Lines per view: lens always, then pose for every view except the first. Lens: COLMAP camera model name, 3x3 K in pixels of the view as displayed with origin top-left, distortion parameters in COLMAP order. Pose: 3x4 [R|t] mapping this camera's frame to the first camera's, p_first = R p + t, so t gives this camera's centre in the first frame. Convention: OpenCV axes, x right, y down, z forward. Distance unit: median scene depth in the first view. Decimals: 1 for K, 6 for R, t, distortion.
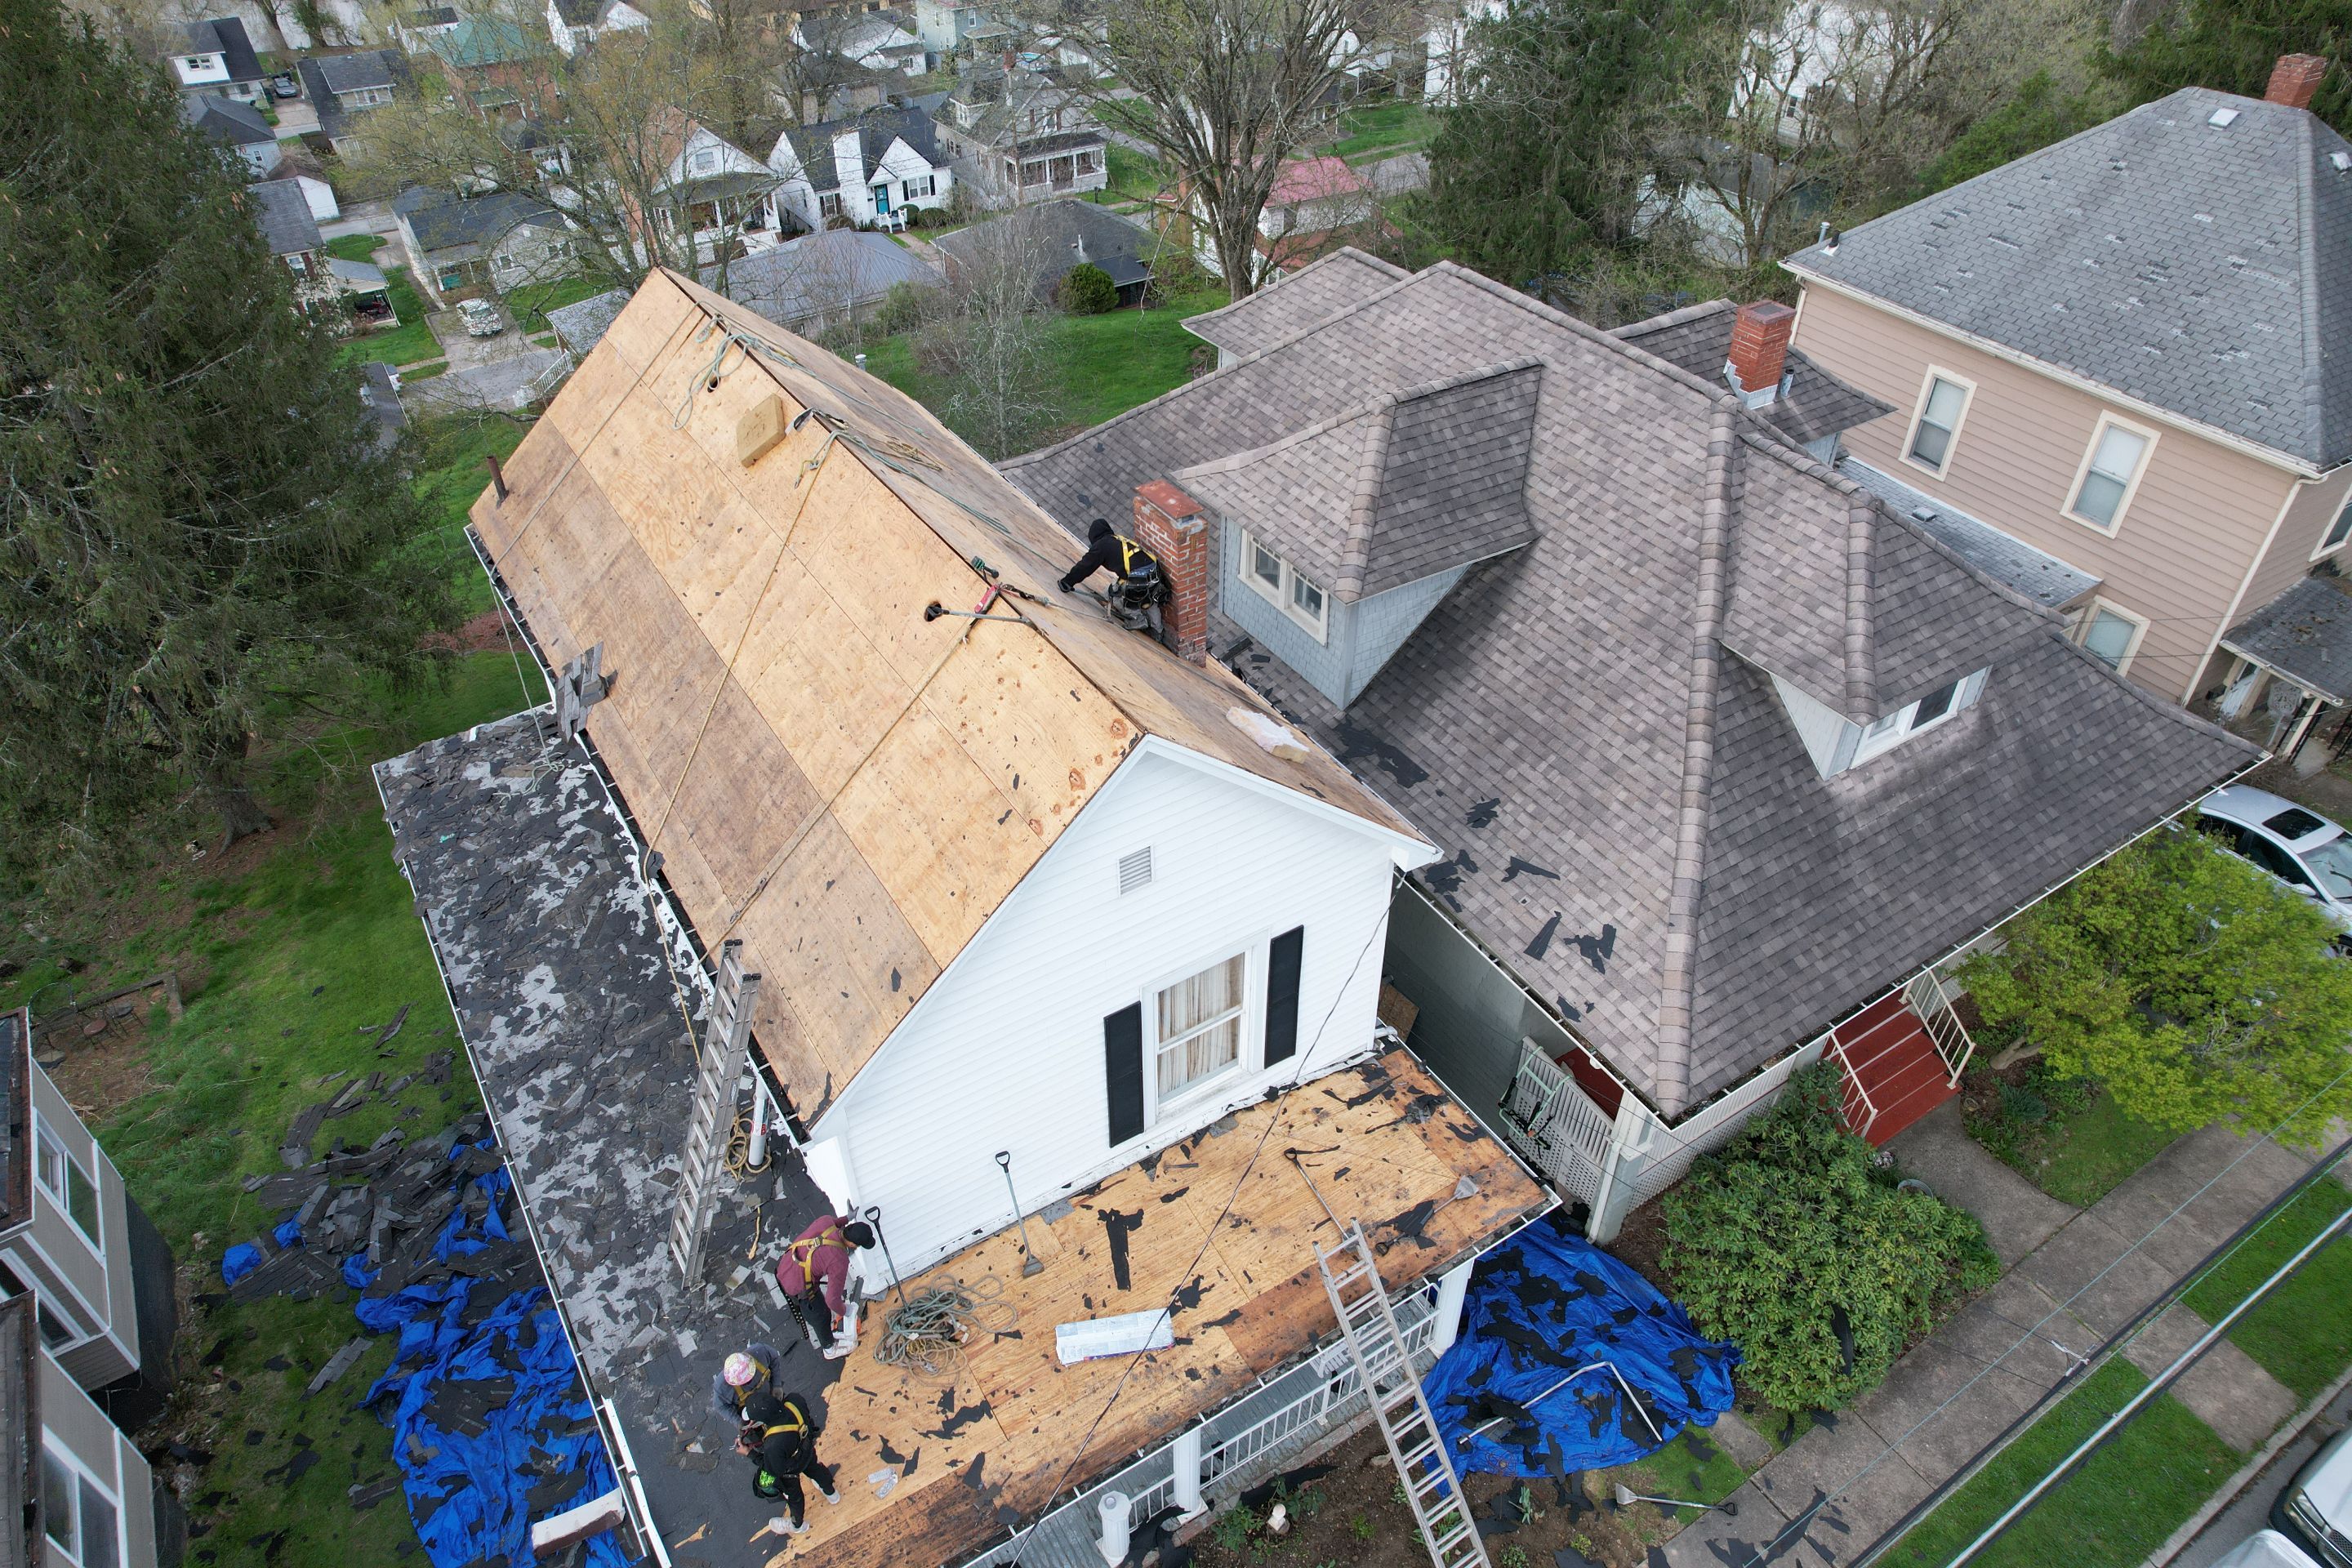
lens RADIAL K [[1502.0, 0, 1164.6], [0, 1502.0, 771.7], [0, 0, 1]] dist [-0.076675, 0.068686]
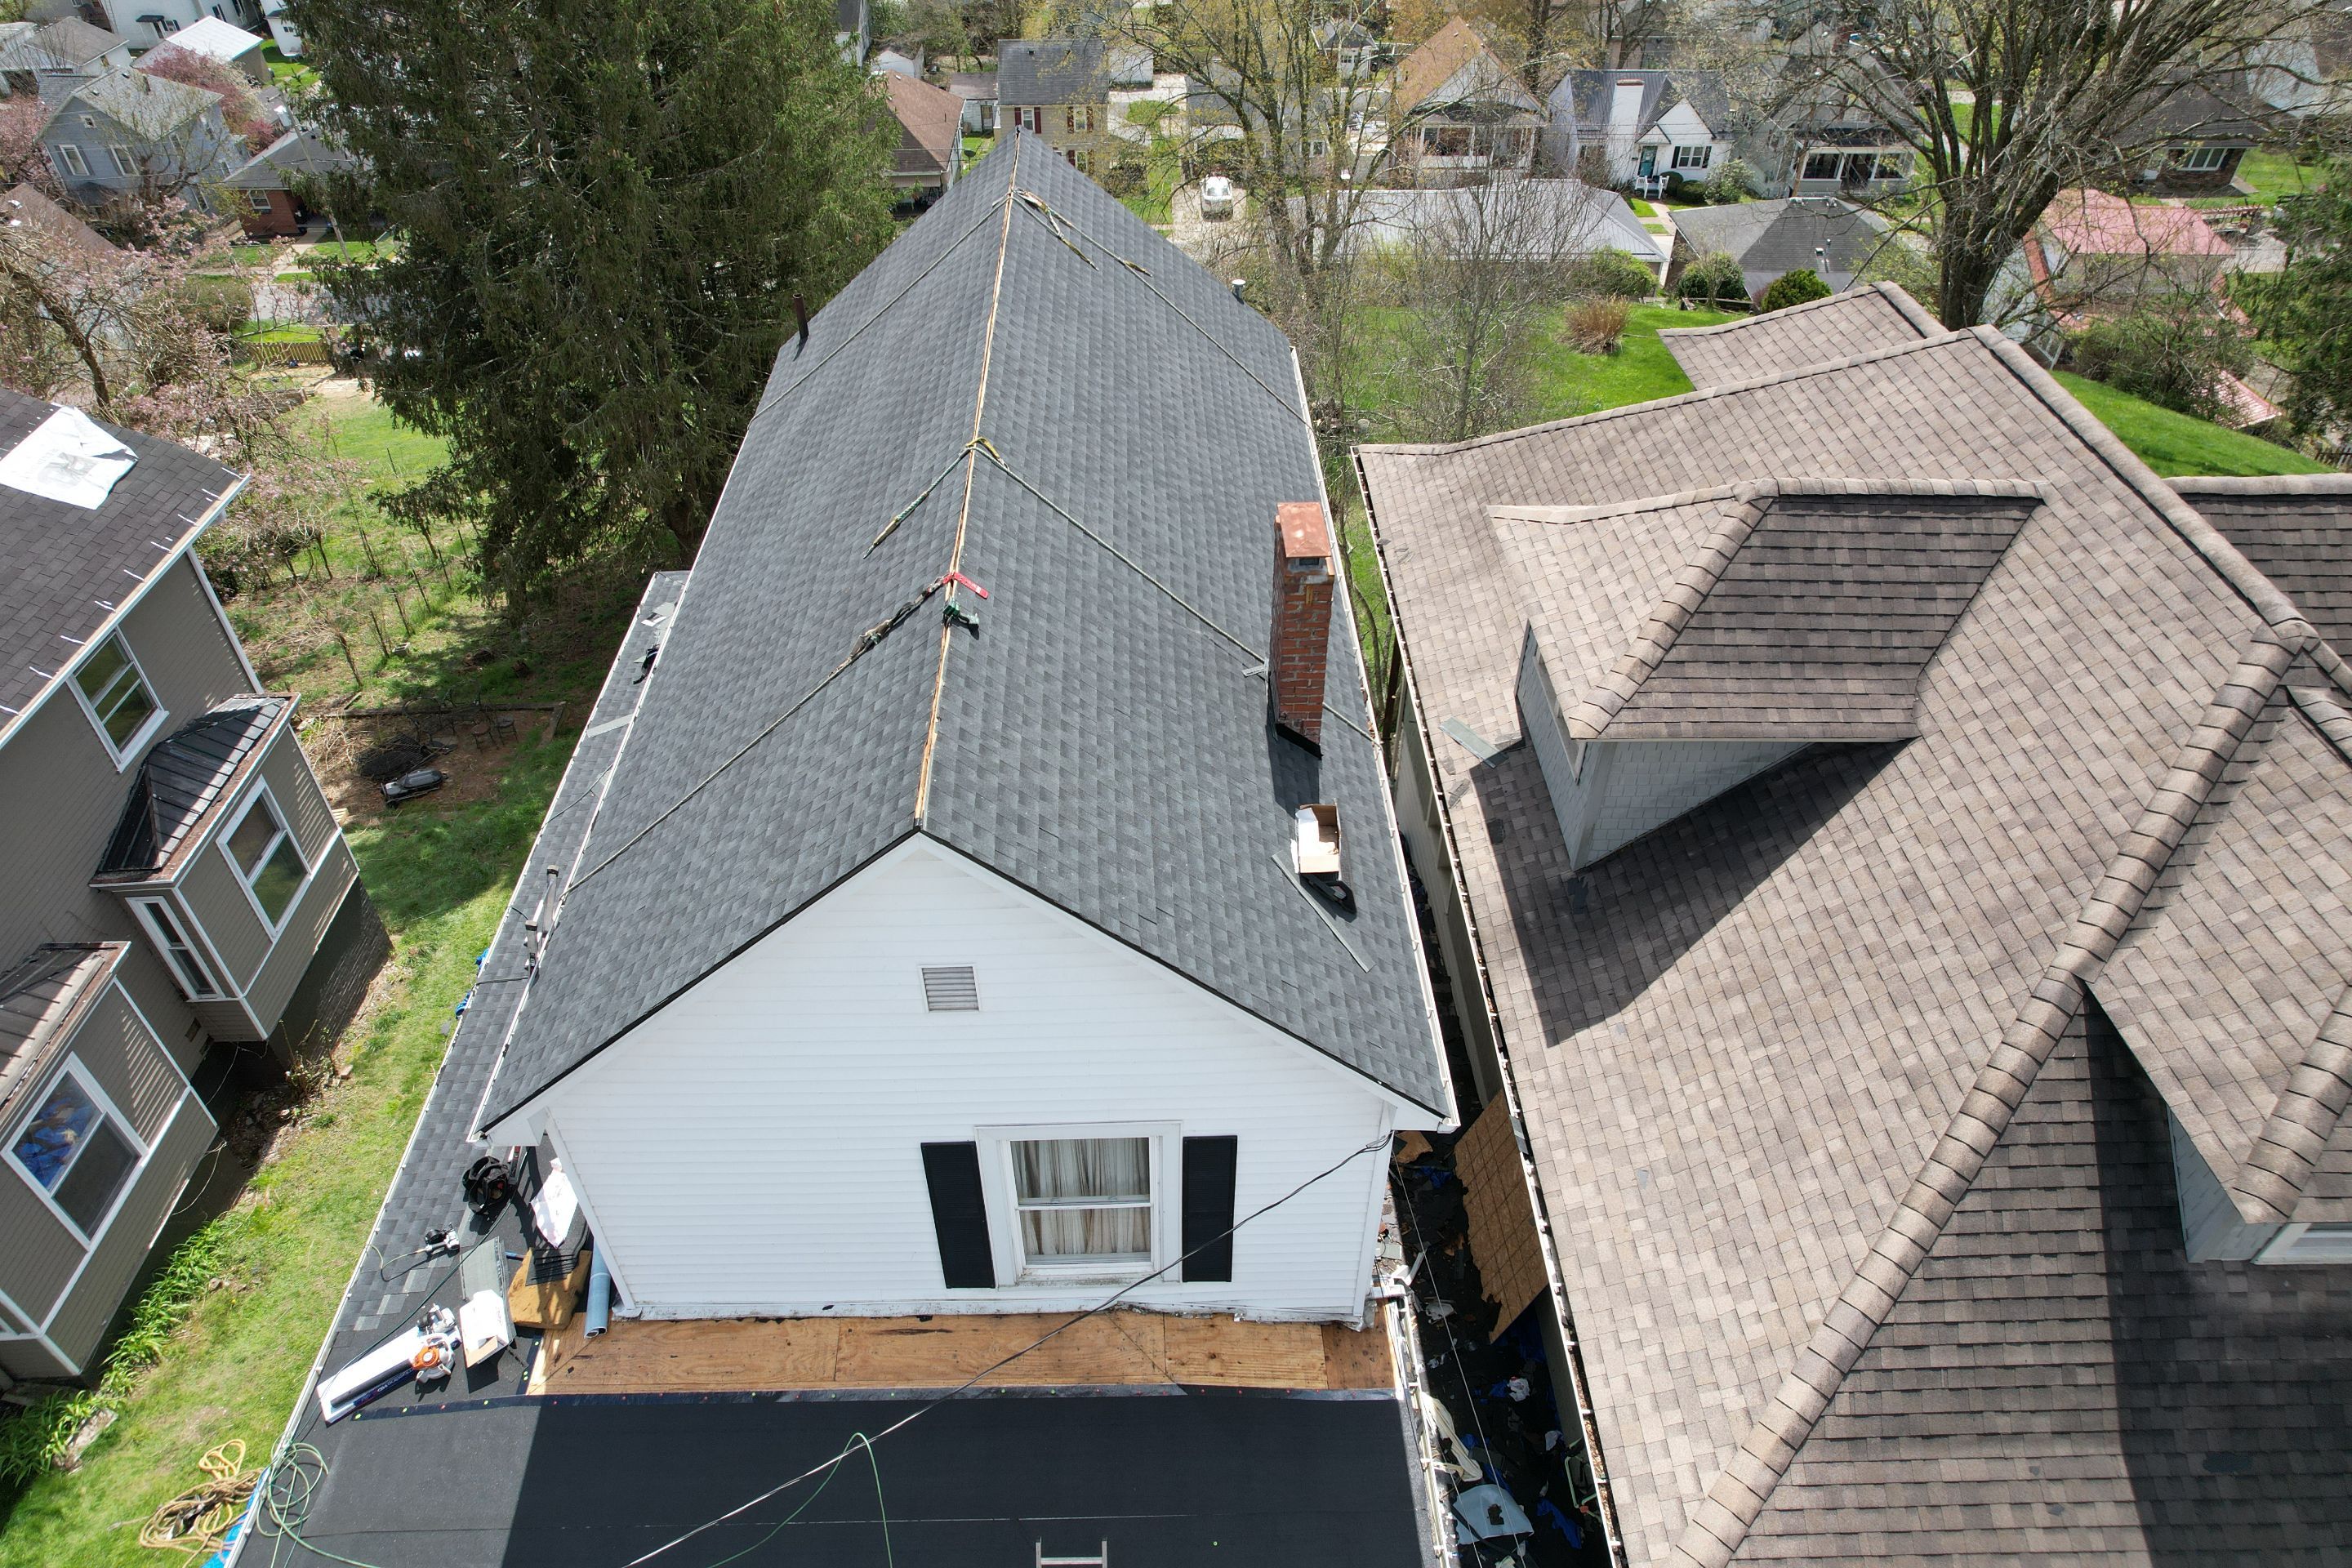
lens RADIAL K [[1502.0, 0, 1178.8], [0, 1502.0, 775.0], [0, 0, 1]] dist [-0.076675, 0.068686]
pose [[0.863226, 0.333732, -0.378768, 0.236740], [-0.321477, 0.941910, 0.097257, -0.104559], [0.389223, 0.037810, 0.920367, 0.258321]]
